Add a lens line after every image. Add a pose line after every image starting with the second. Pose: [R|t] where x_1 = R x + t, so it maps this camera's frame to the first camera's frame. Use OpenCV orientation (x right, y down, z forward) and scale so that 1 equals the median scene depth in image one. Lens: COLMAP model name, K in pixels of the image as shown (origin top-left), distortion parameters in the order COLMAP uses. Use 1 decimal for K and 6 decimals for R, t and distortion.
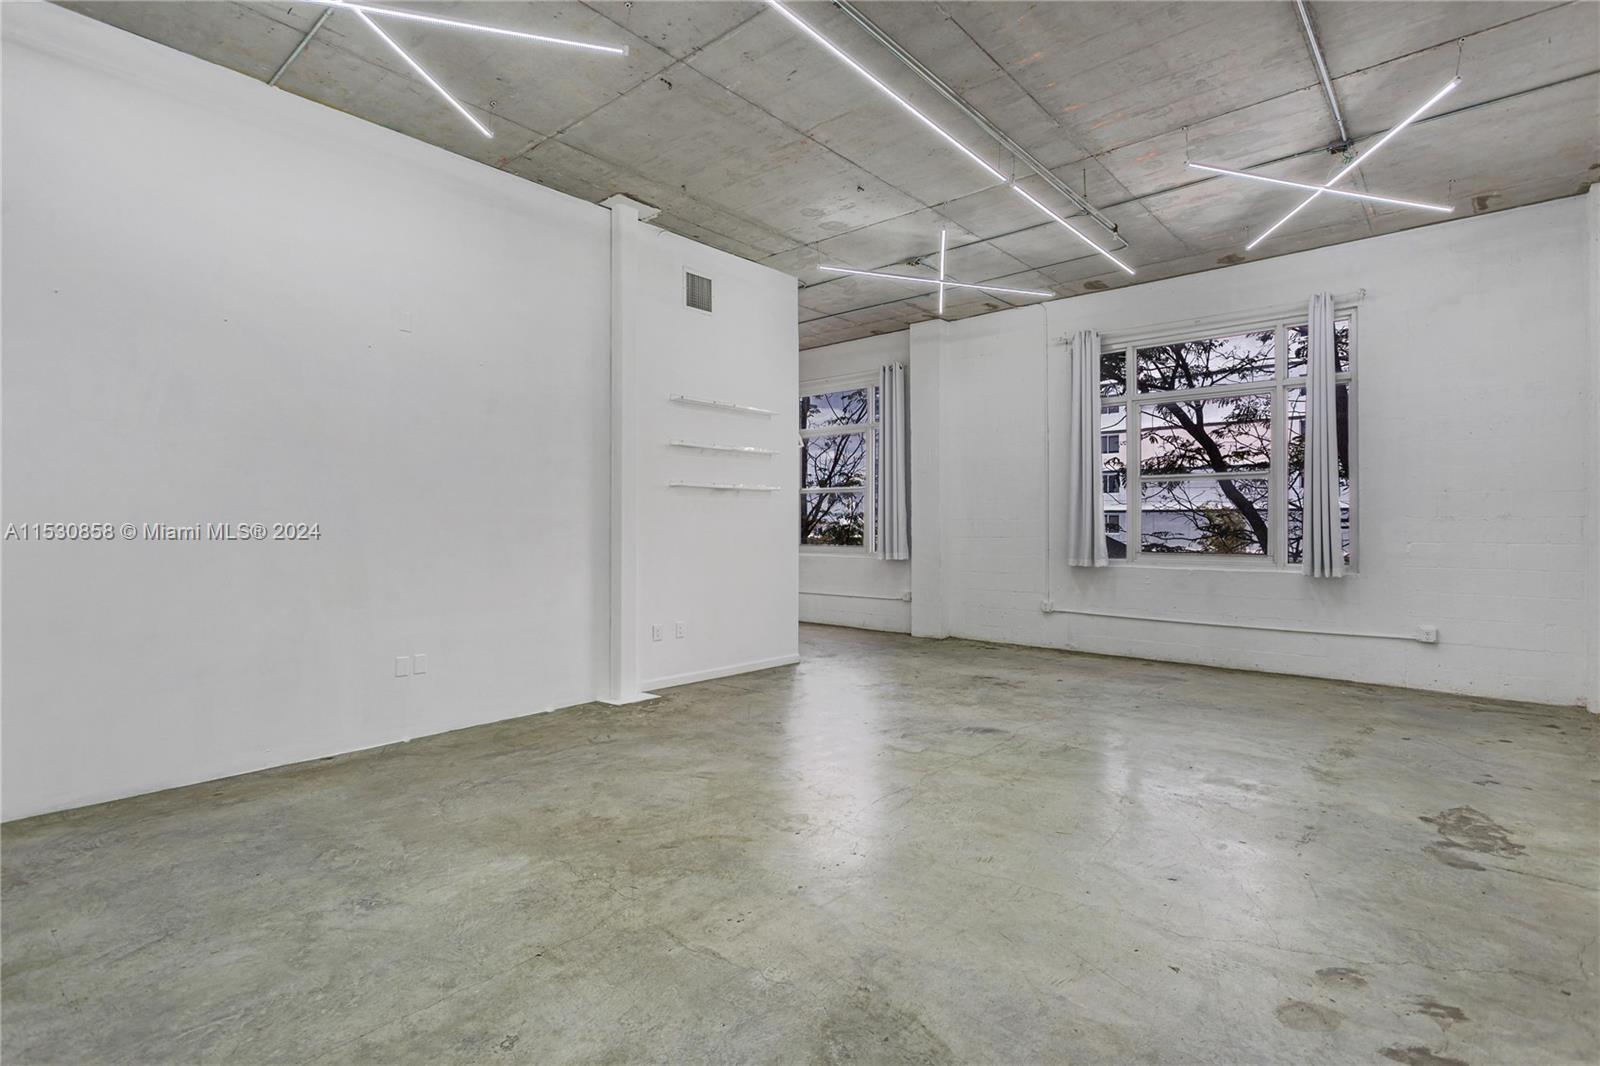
lens RADIAL K [[774.8, 0, 796.8], [0, 774.8, 528.1], [0, 0, 1]] dist [0.009937, -0.000066]
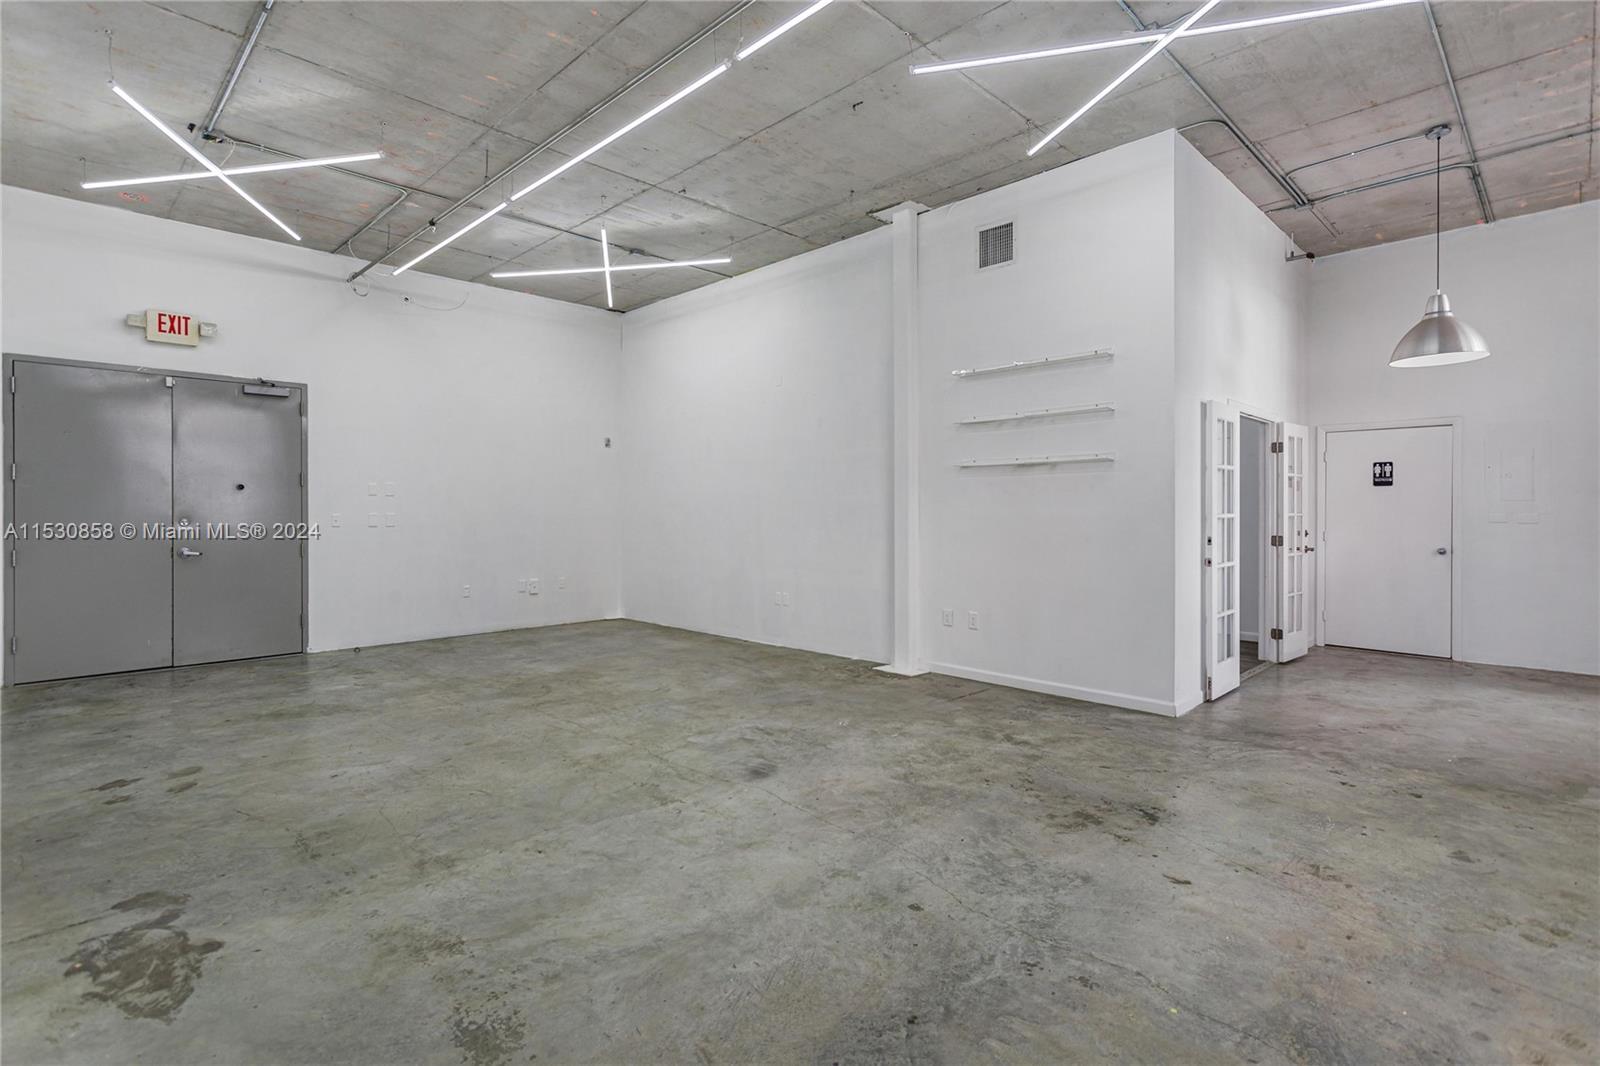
lens RADIAL K [[774.8, 0, 797.2], [0, 774.8, 522.2], [0, 0, 1]] dist [0.009937, -0.000066]
pose [[-0.073145, 0.014655, -0.997214, 1.492844], [-0.002024, 0.999888, 0.014843, -0.001913], [0.997319, 0.003104, -0.073107, 1.613626]]
